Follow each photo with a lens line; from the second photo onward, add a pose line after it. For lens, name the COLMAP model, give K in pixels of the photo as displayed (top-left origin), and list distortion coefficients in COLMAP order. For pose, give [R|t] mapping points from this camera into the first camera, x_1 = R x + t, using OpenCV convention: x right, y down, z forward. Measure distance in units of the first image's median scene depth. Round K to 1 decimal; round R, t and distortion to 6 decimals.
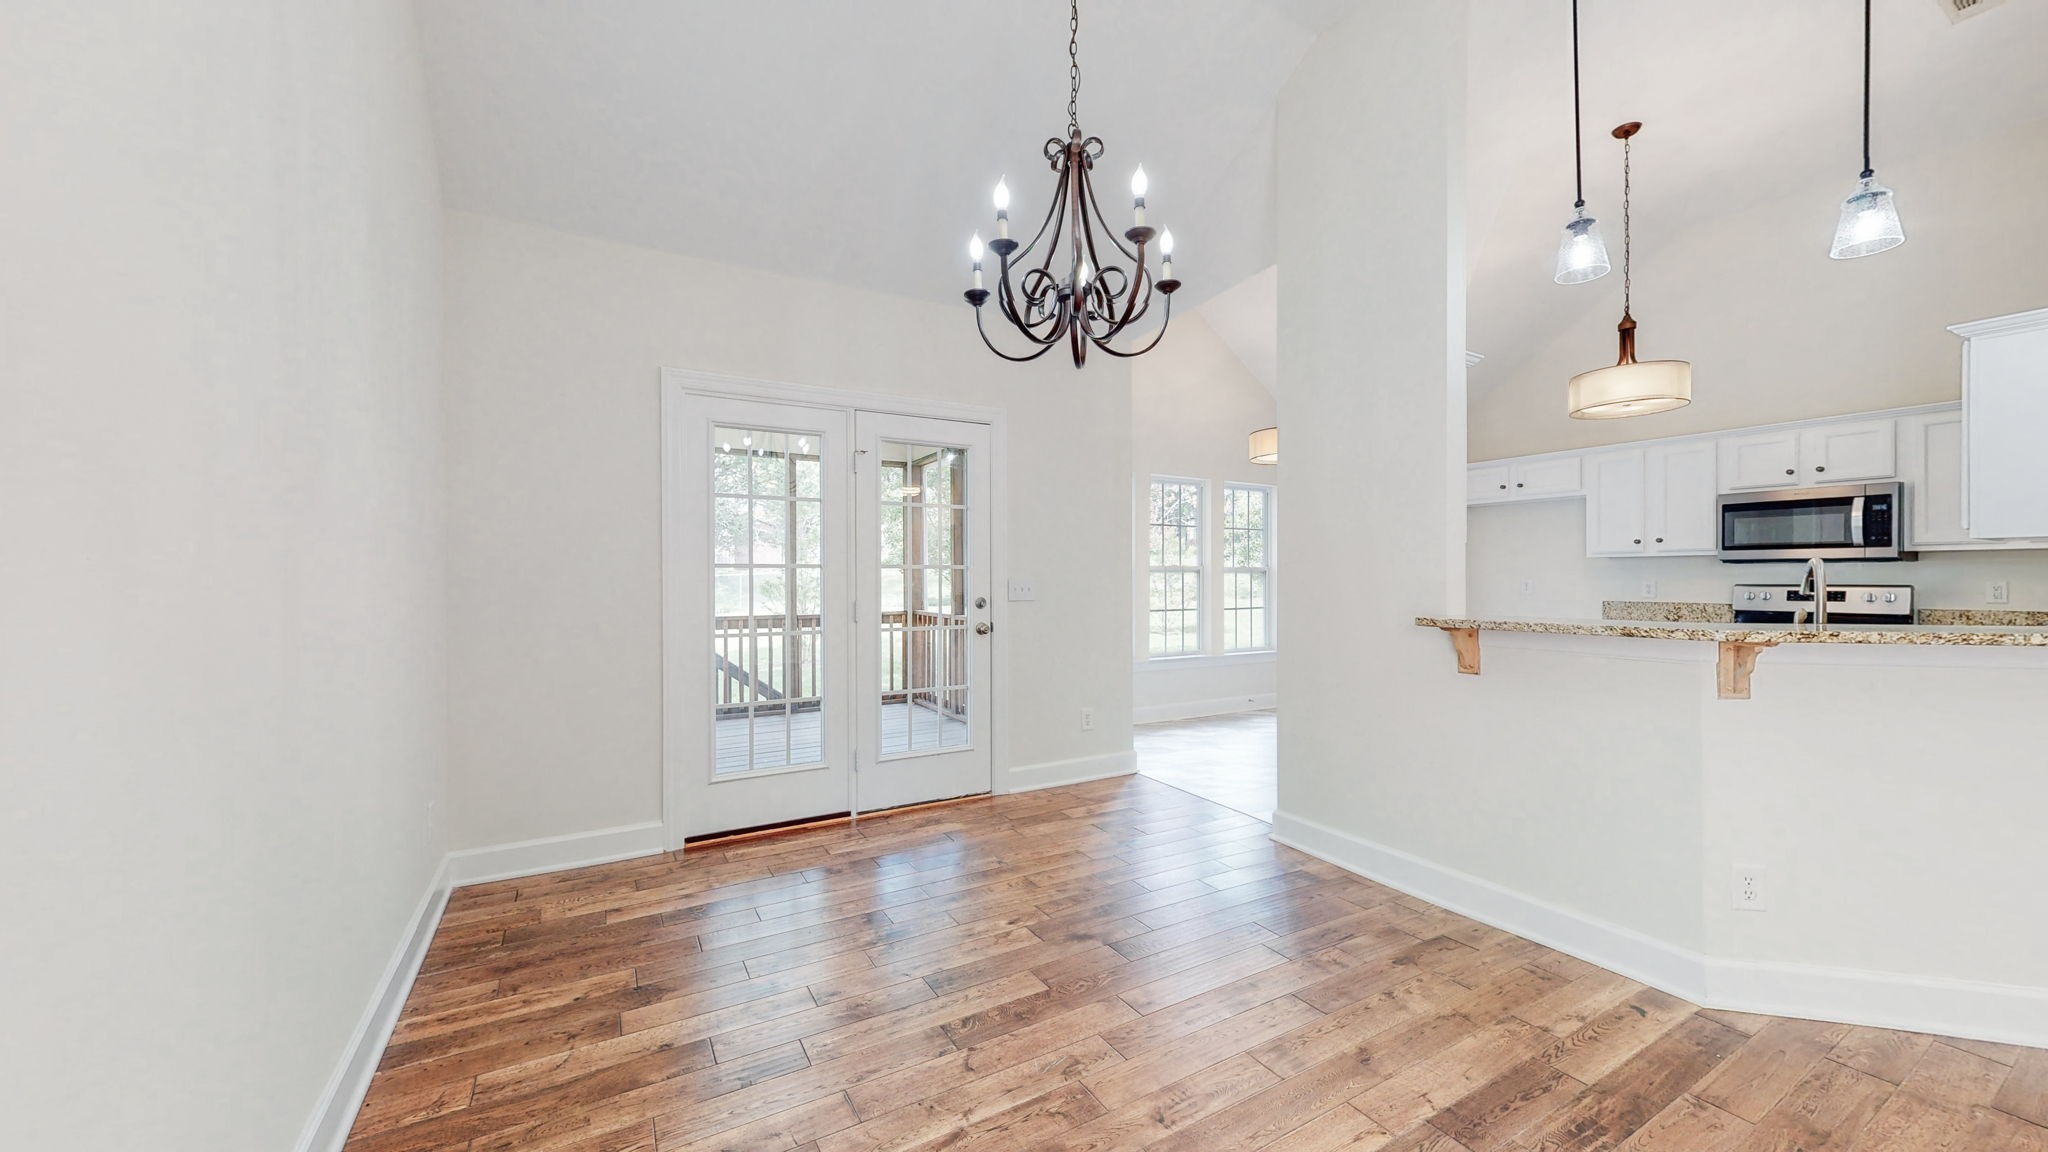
lens RADIAL K [[750.7, 0, 1017.7], [0, 750.7, 578.1], [0, 0, 1]] dist [0.000309, -0.000669]
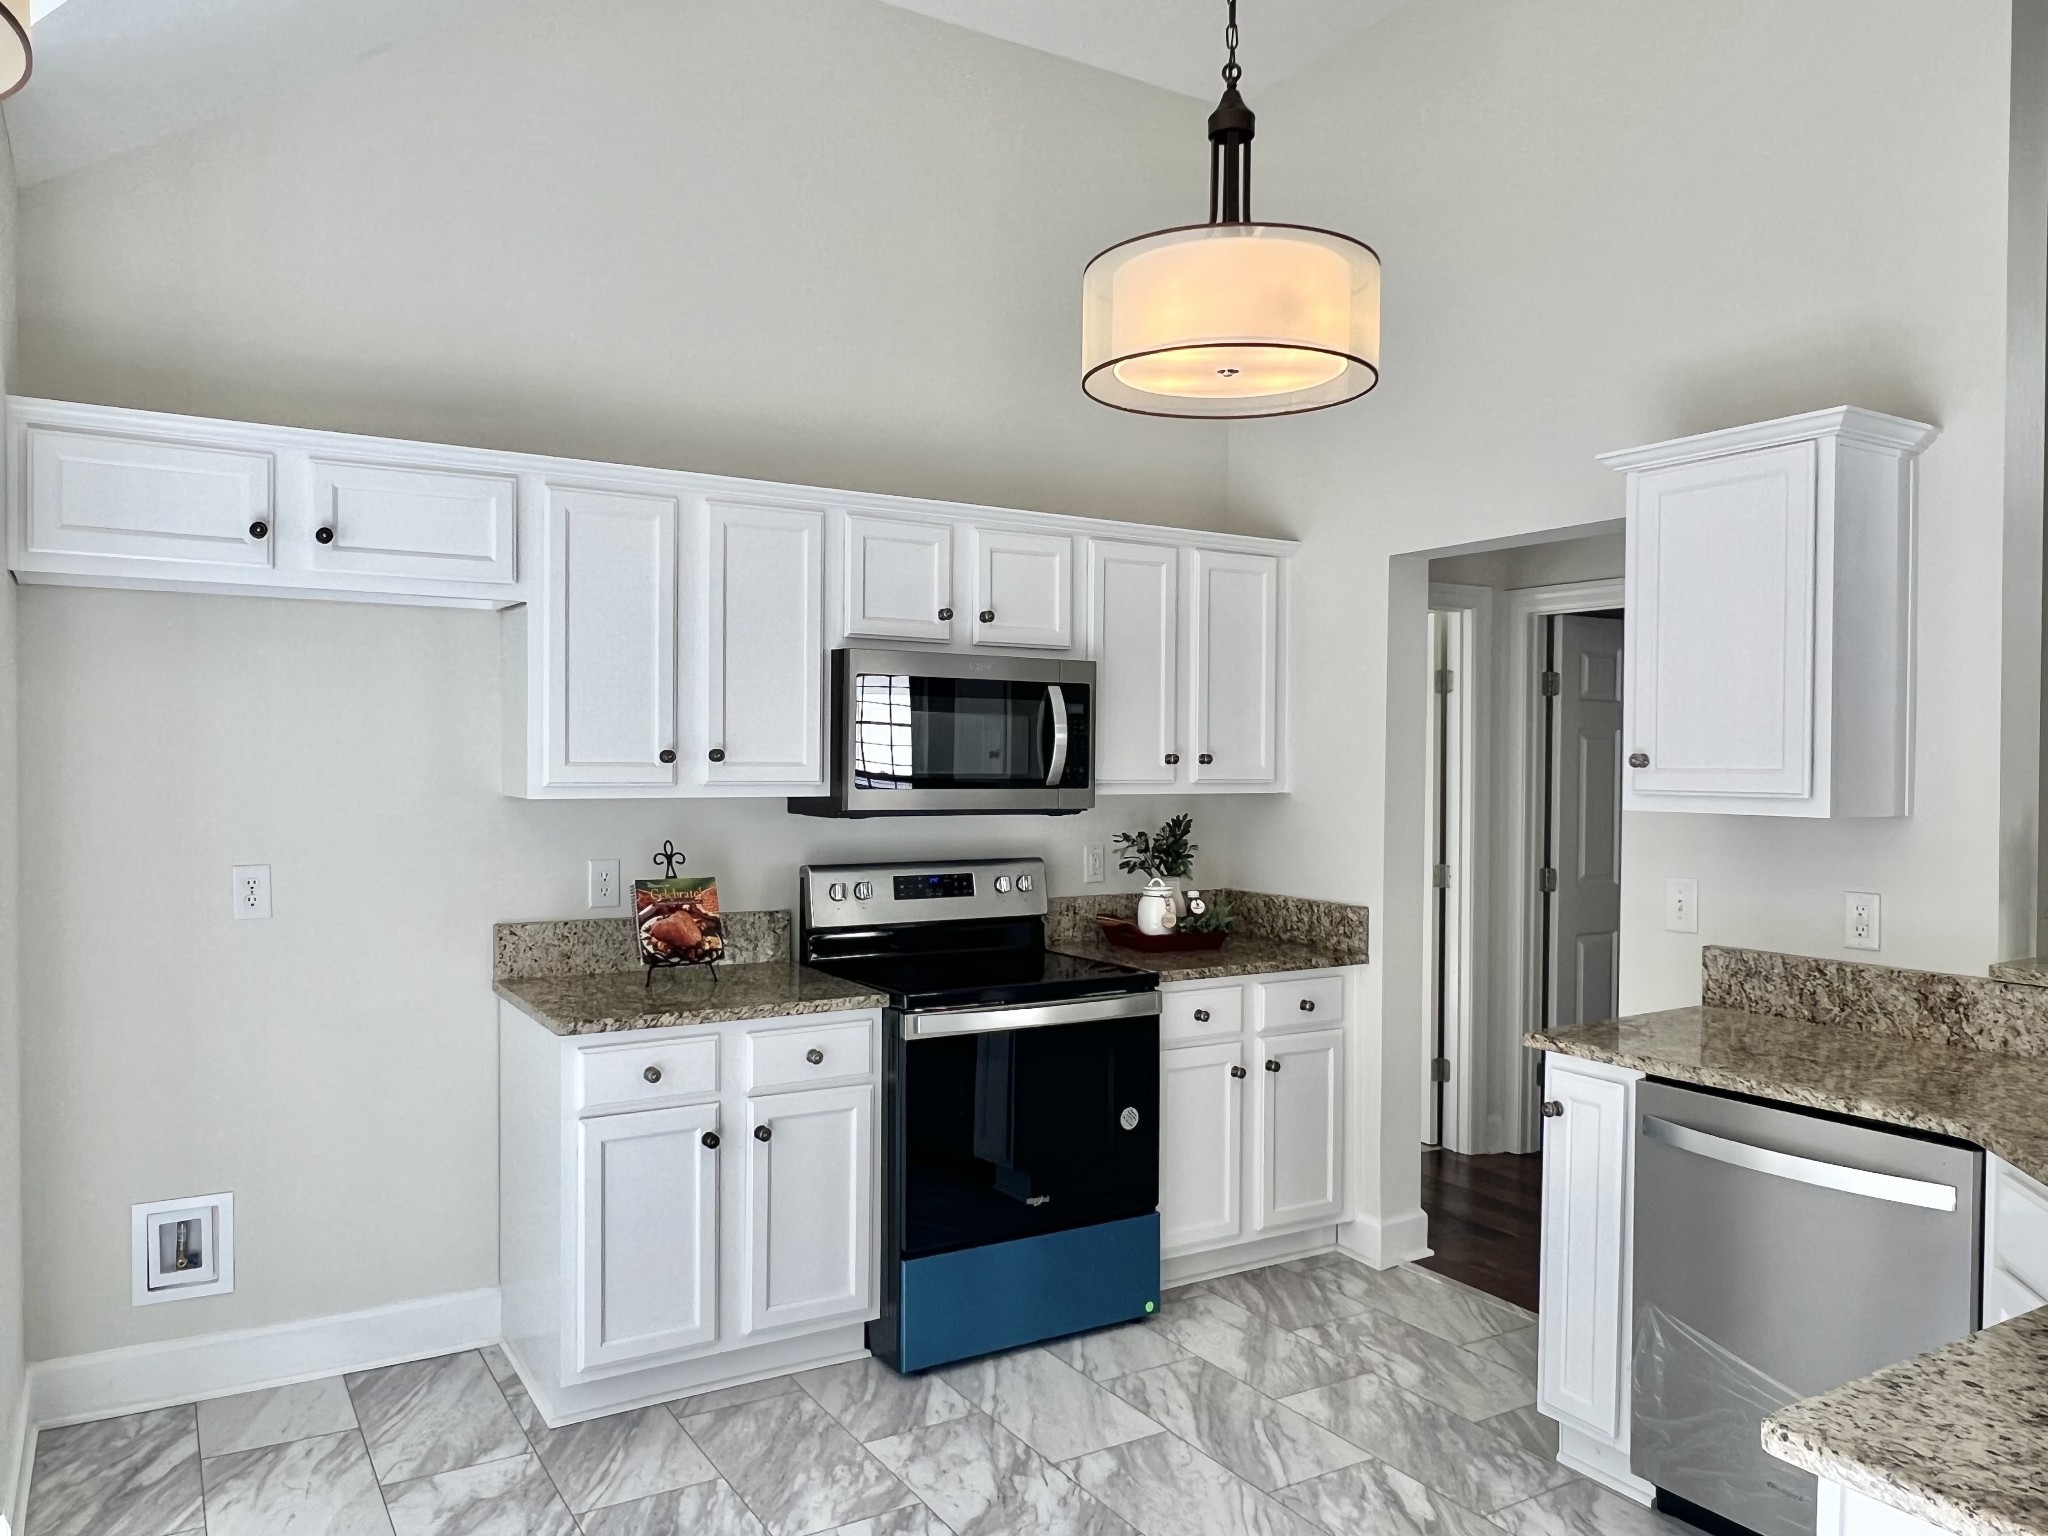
lens RADIAL K [[1445.1, 0, 1007.6], [0, 1445.1, 783.9], [0, 0, 1]] dist [-0.005984, 0.006911]
pose [[-0.024440, -0.013623, 0.999608, 0.181834], [-0.005555, 0.999894, 0.013491, -0.056827], [-0.999686, -0.005223, -0.024513, 1.066753]]
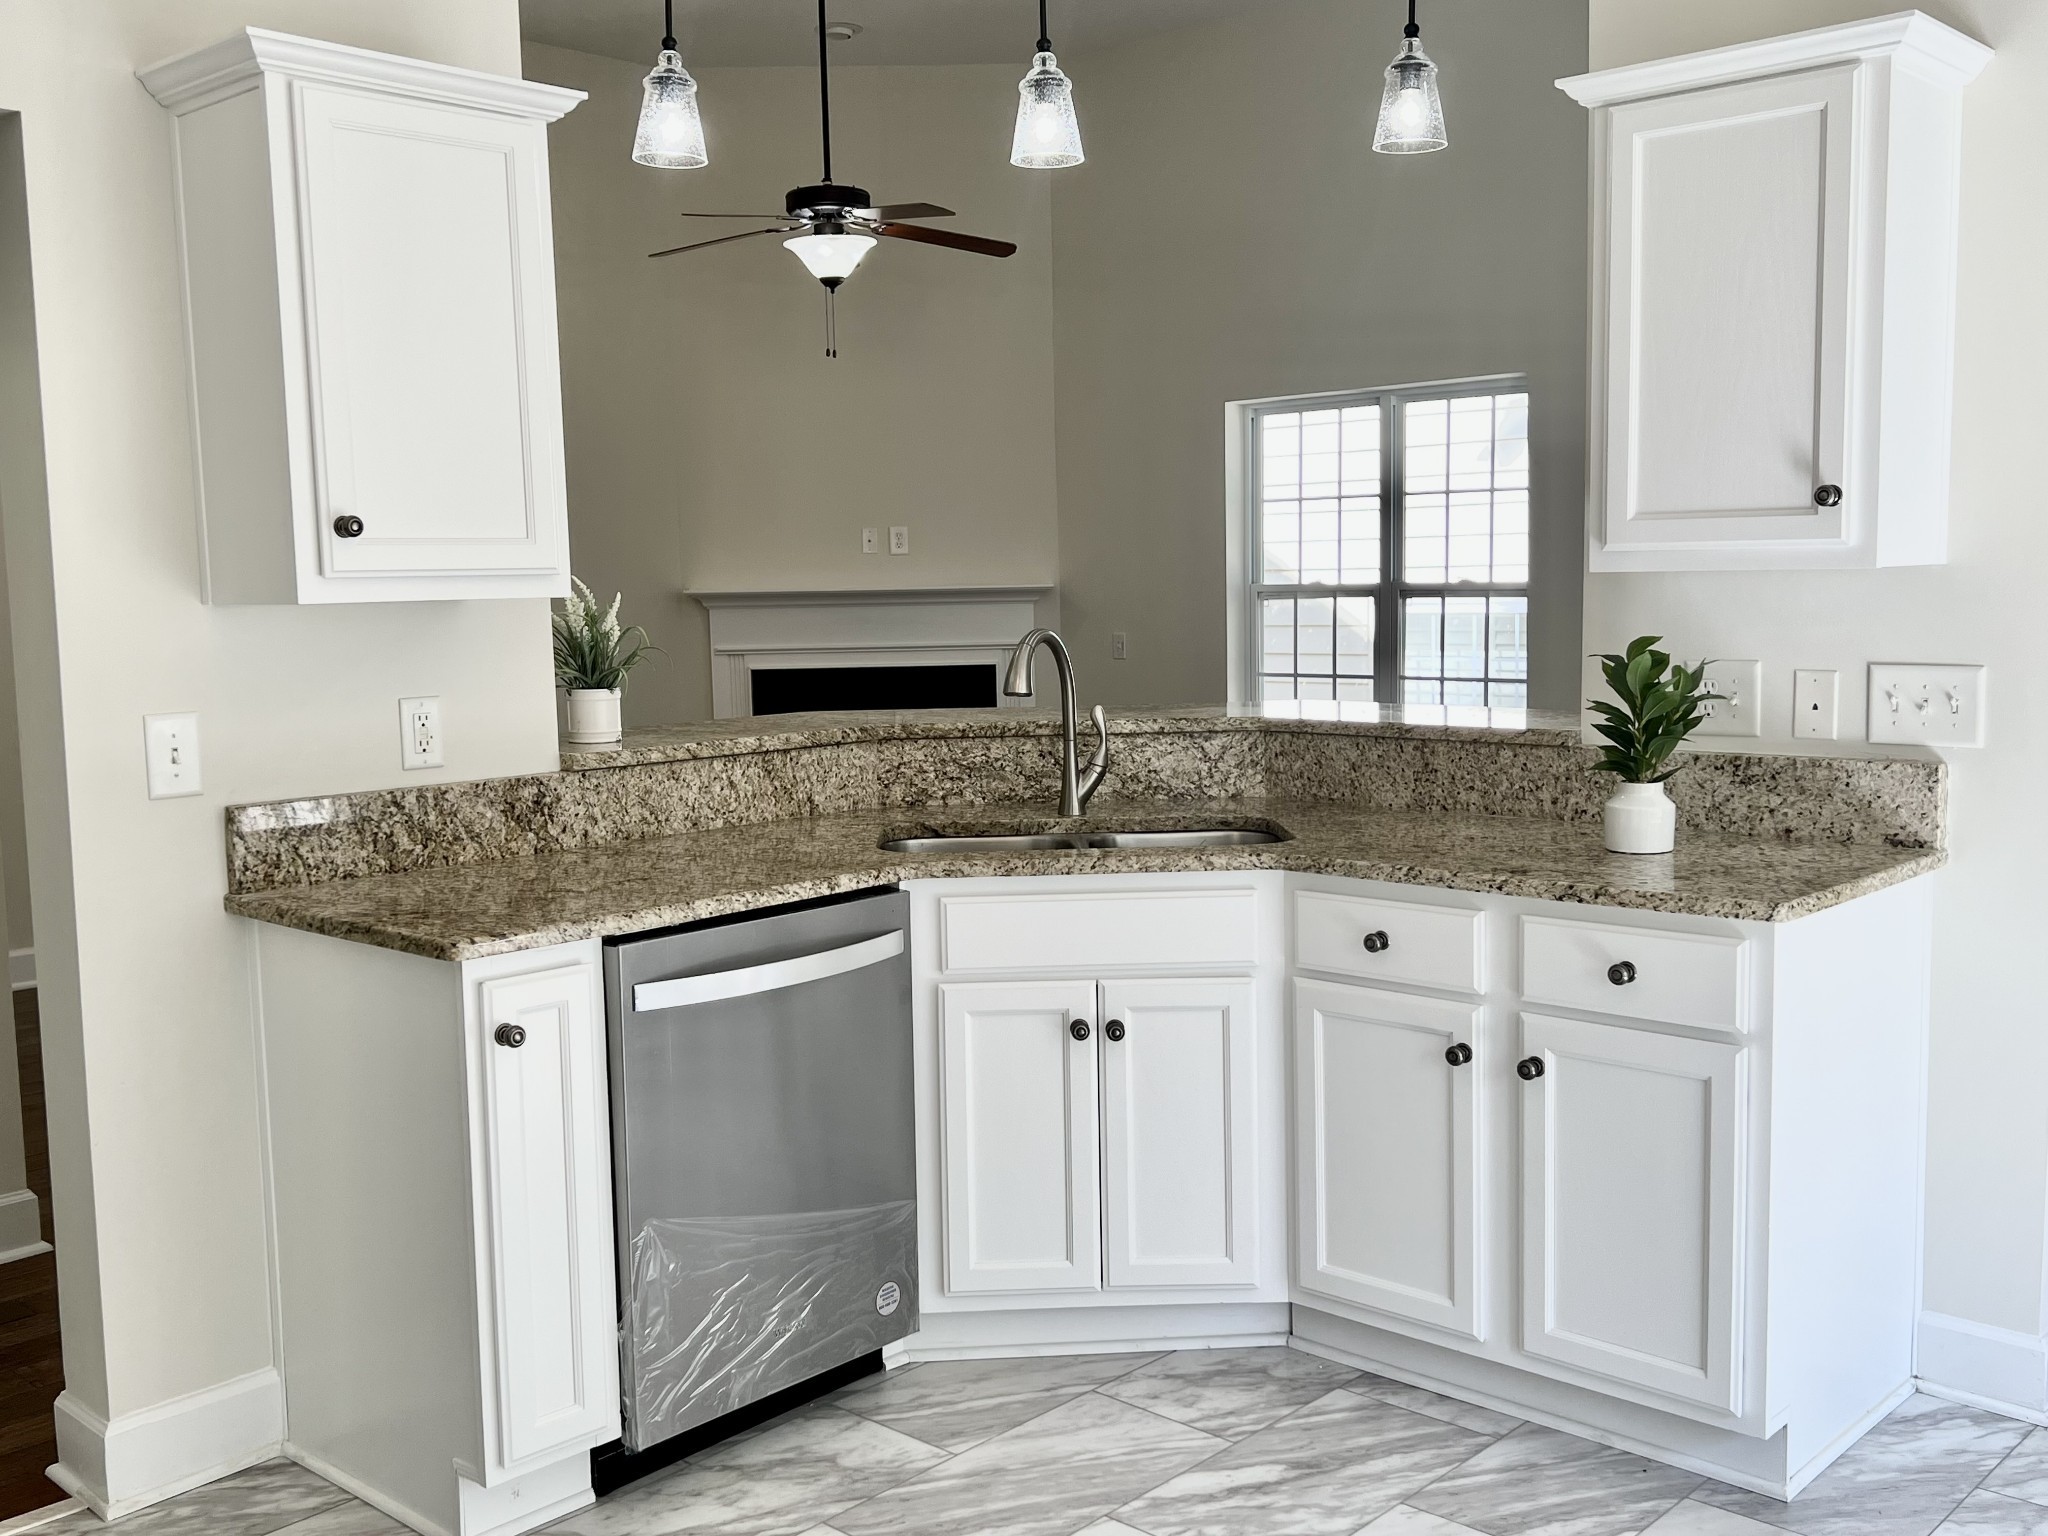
lens RADIAL K [[1958.2, 0, 1019.7], [0, 1958.2, 779.4], [0, 0, 1]] dist [0.029287, 0.000000]
pose [[-0.955608, 0.055174, -0.289429, 0.900803], [0.024603, 0.993822, 0.108221, -0.041551], [0.293612, 0.096296, -0.951062, 1.447125]]
